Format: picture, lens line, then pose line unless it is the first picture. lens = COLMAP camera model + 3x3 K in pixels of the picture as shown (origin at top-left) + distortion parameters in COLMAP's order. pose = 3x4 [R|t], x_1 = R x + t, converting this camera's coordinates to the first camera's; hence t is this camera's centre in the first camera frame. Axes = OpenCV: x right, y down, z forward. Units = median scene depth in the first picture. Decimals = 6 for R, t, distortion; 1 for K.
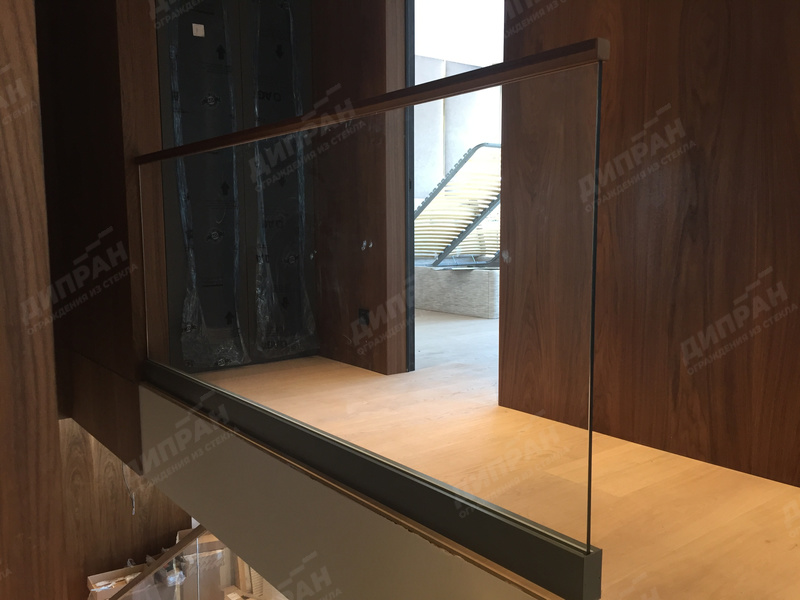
lens RADIAL K [[686.5, 0, 400.0], [0, 686.5, 300.0], [0, 0, 1]] dist [0.048047, -0.012609]
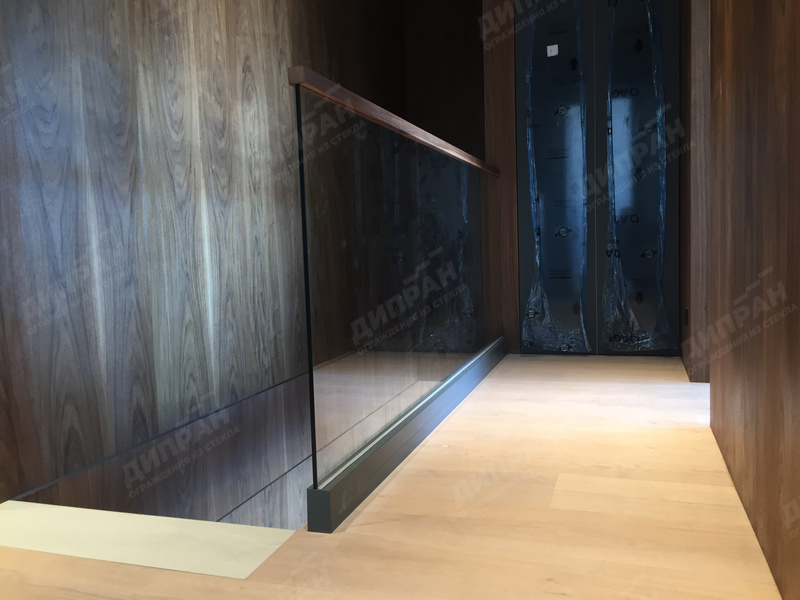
lens RADIAL K [[686.5, 0, 400.0], [0, 686.5, 300.0], [0, 0, 1]] dist [0.048047, -0.012609]
pose [[0.555266, 0.051047, -0.830105, 0.532031], [-0.051864, 0.998297, 0.026698, -0.001579], [0.830054, 0.028228, 0.556968, 0.181486]]
